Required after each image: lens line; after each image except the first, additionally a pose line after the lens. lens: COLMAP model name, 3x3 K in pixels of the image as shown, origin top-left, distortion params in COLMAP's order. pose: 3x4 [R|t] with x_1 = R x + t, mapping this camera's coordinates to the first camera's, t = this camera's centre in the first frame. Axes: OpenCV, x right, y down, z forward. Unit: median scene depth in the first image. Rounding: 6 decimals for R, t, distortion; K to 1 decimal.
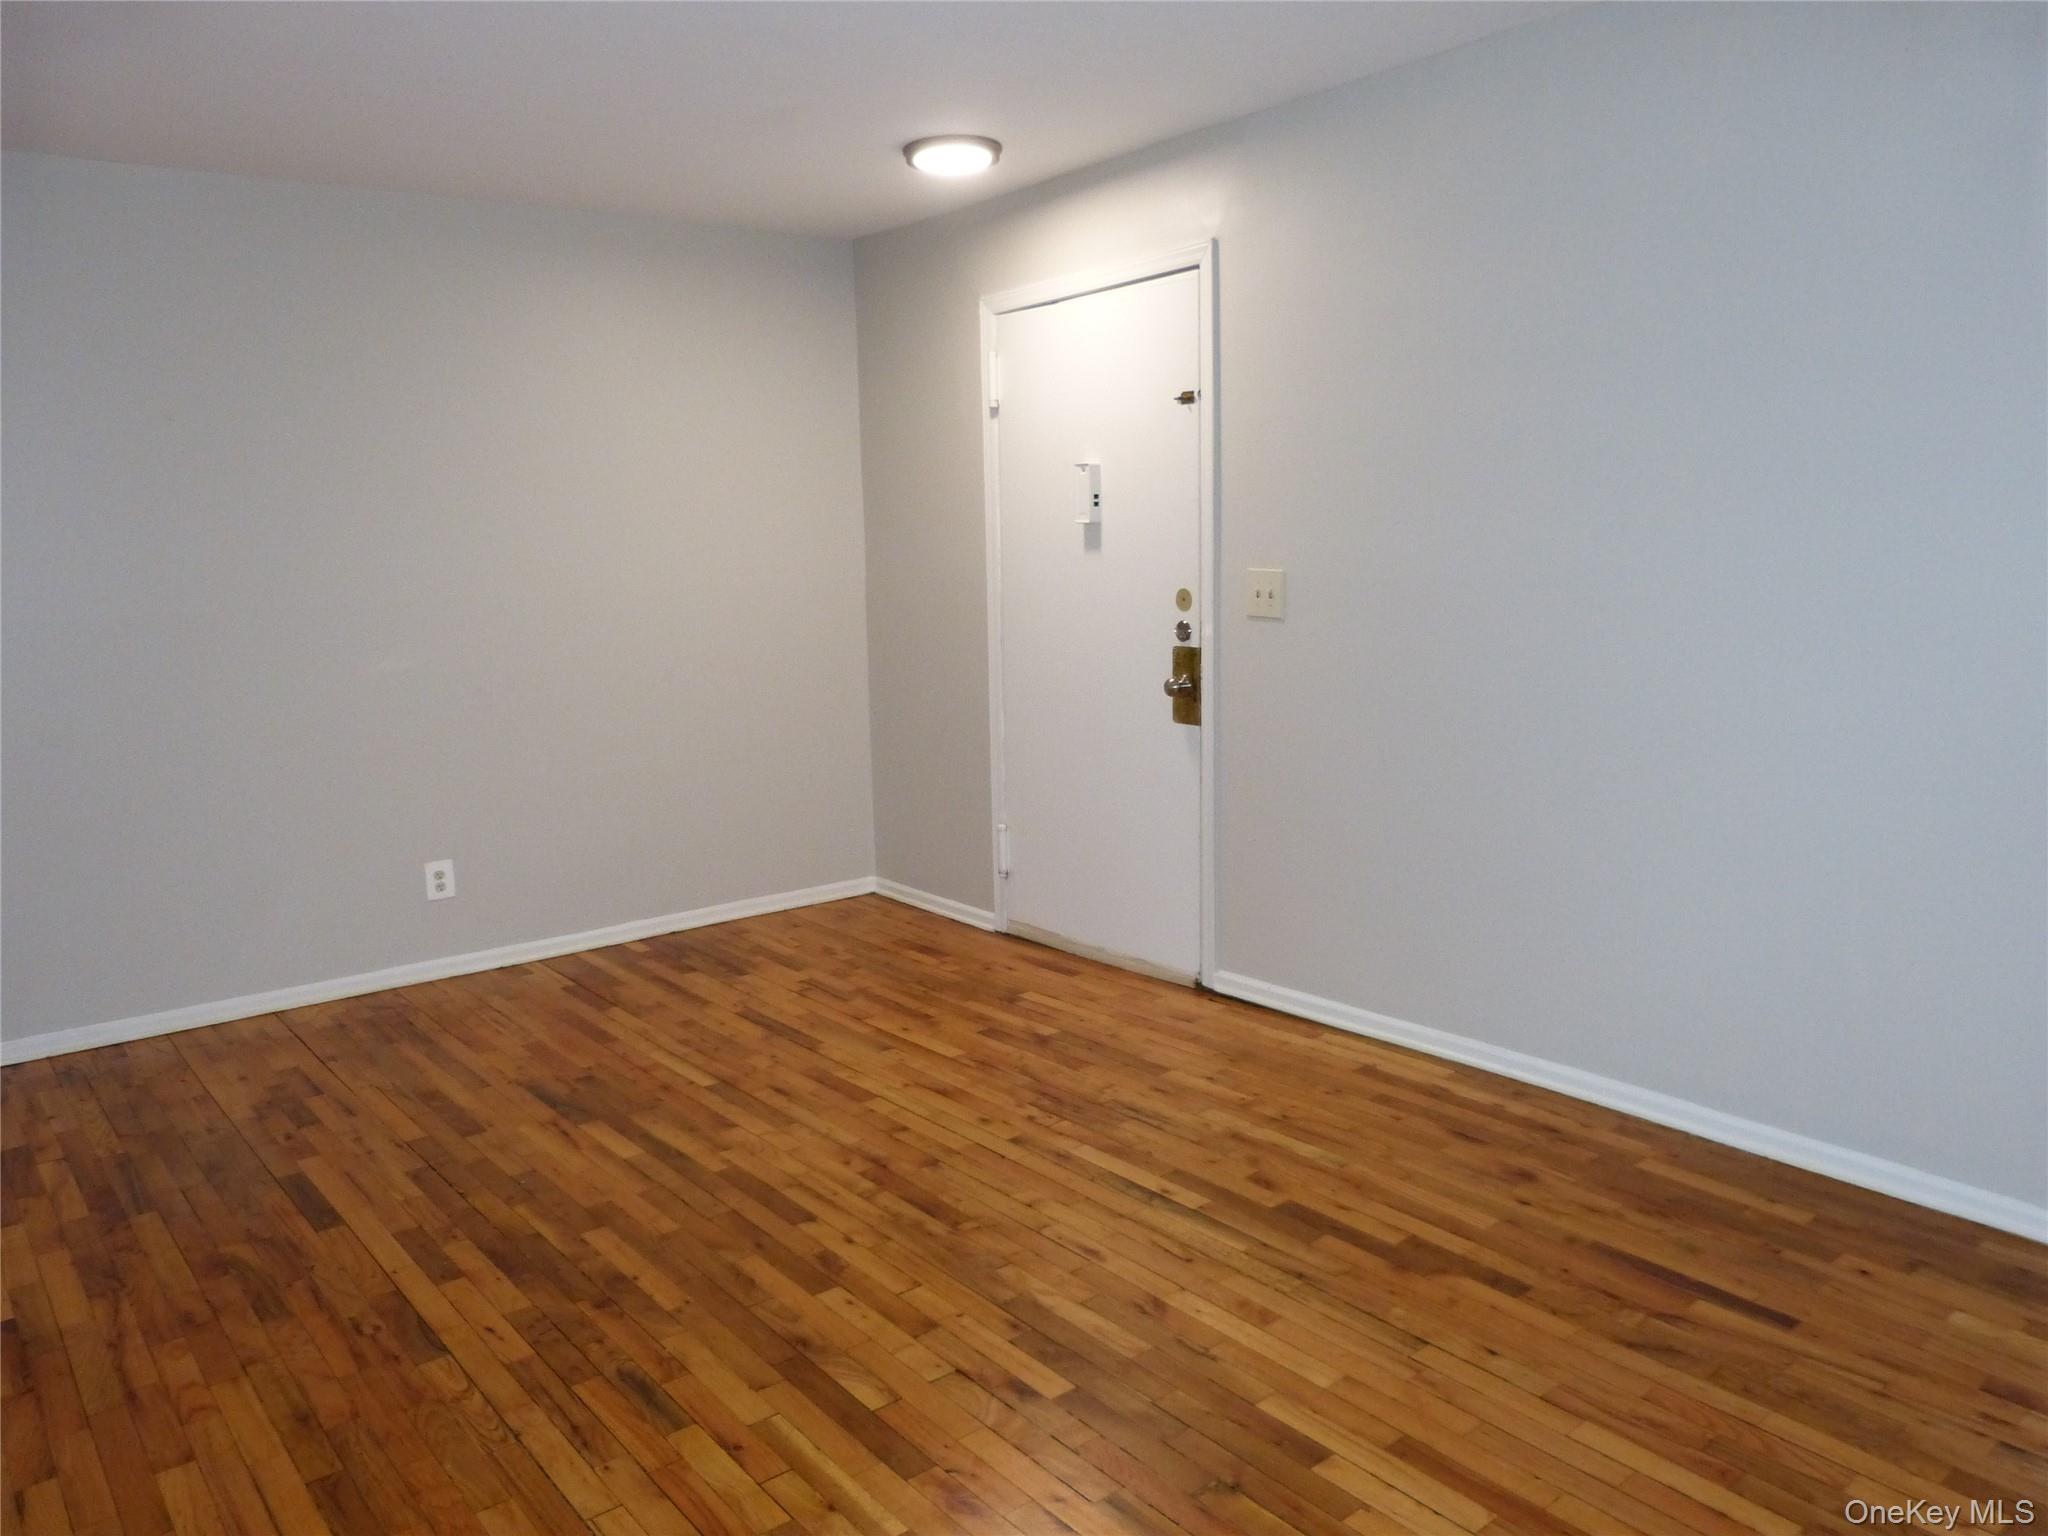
lens RADIAL K [[1526.2, 0, 1028.2], [0, 1526.2, 775.2], [0, 0, 1]] dist [-0.026964, -0.000604]
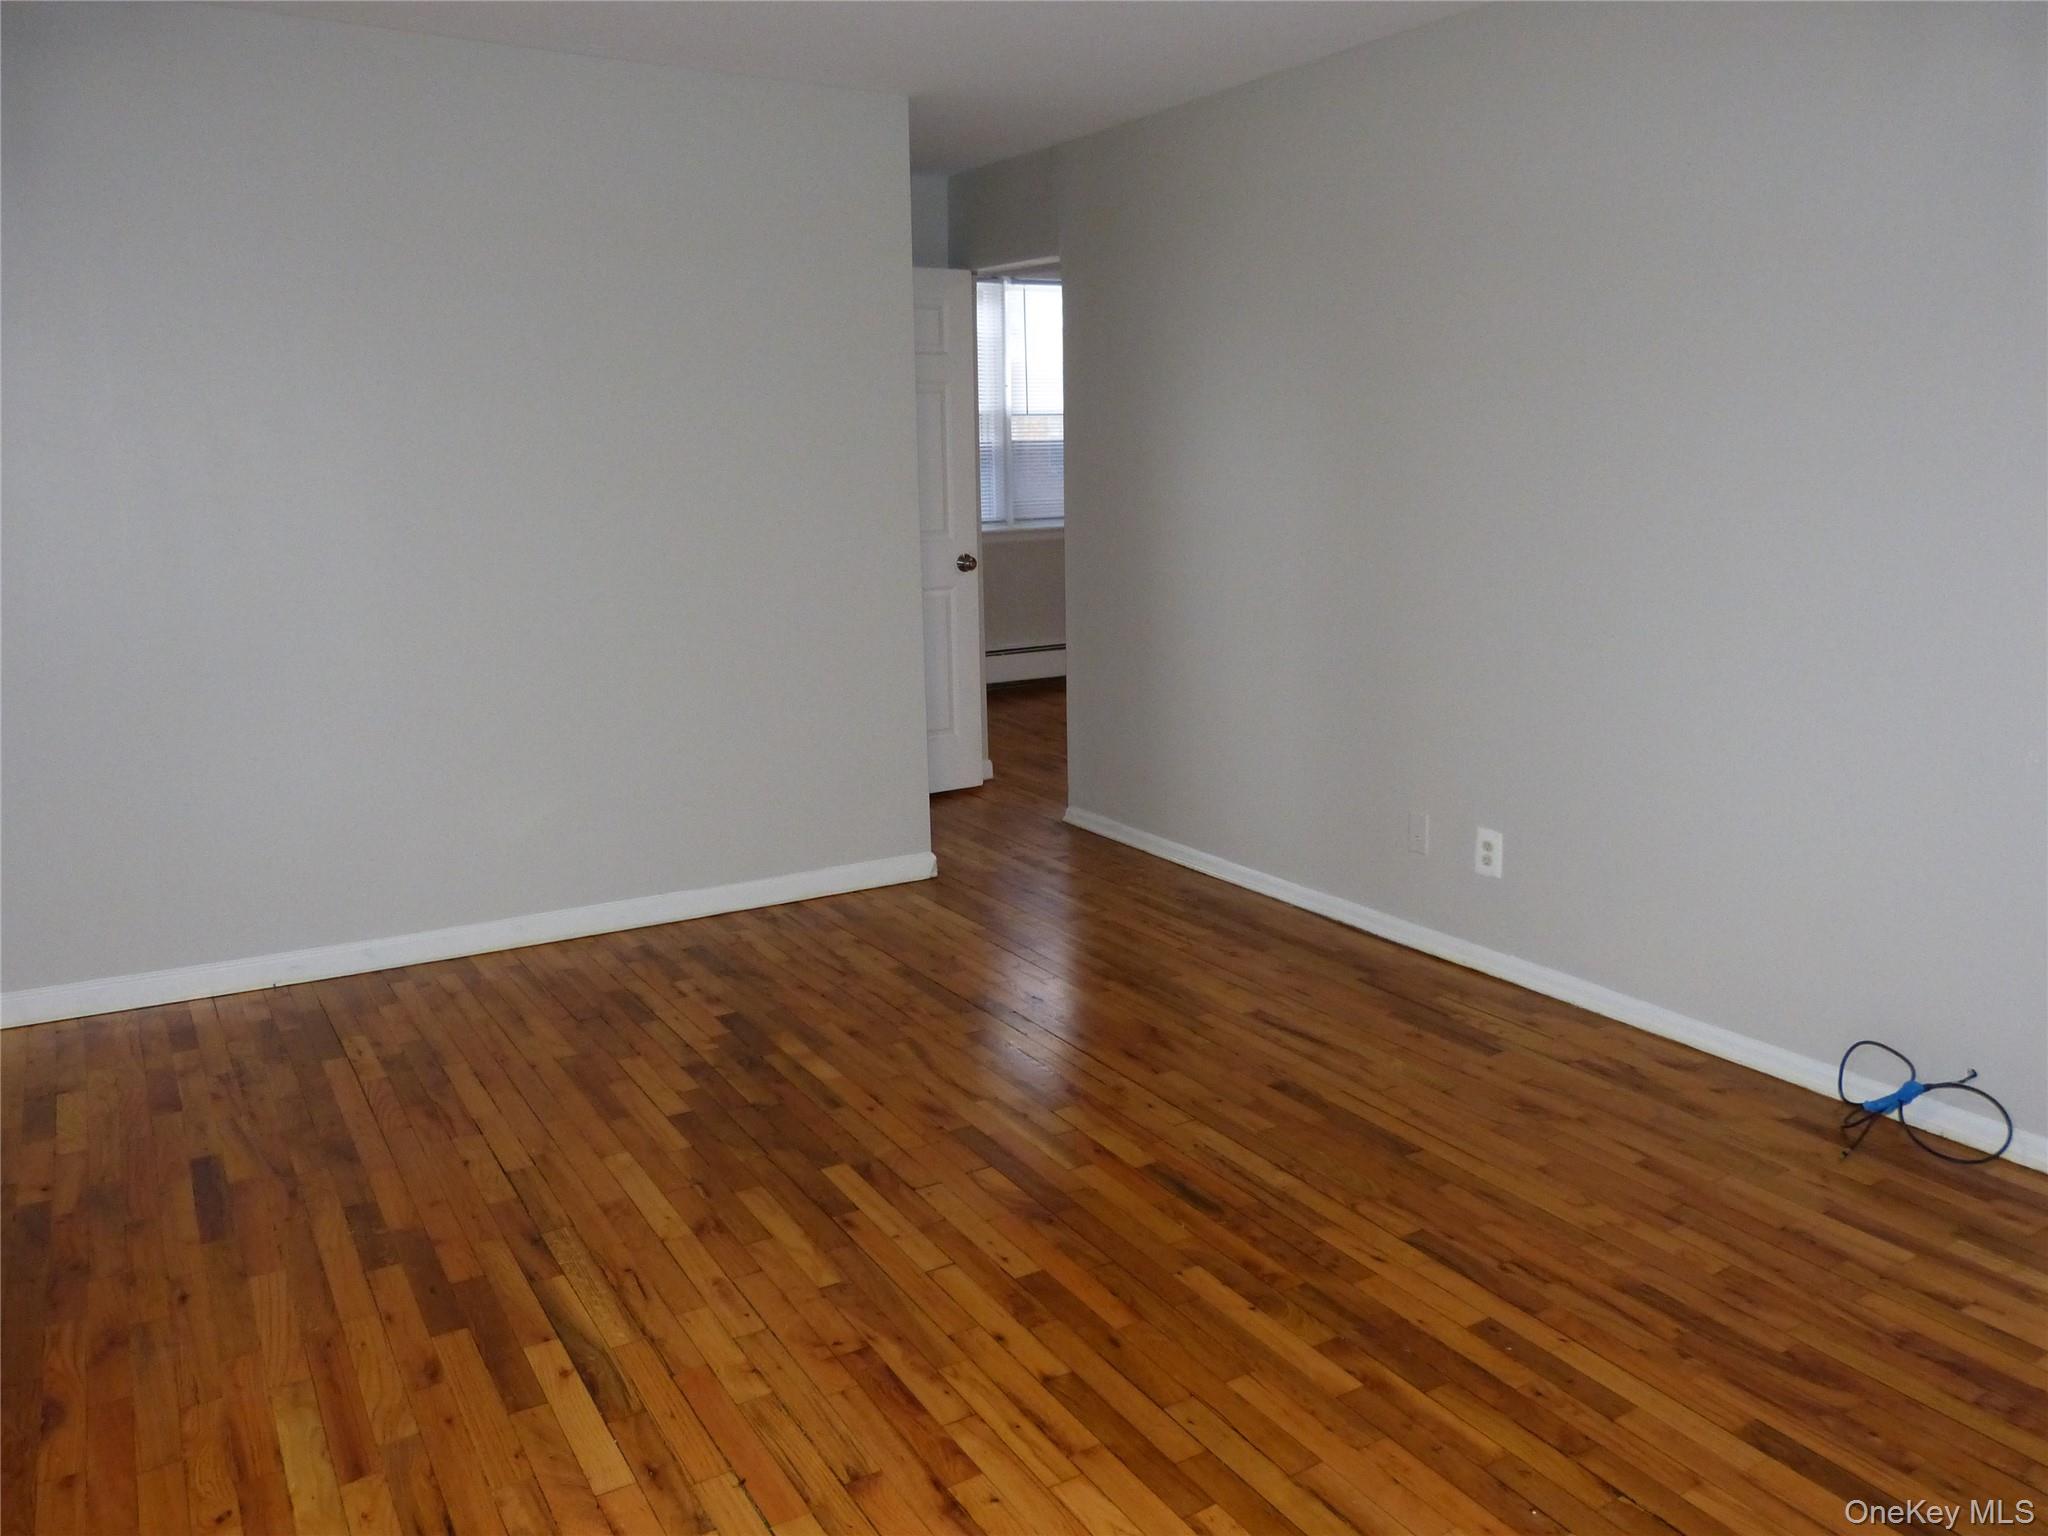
lens RADIAL K [[1526.2, 0, 1028.2], [0, 1526.2, 775.2], [0, 0, 1]] dist [-0.026964, -0.000604]
pose [[-0.991183, 0.011086, 0.132038, -0.255923], [0.059255, 0.928383, 0.366871, -0.273194], [-0.118515, 0.371461, -0.920854, 1.730644]]
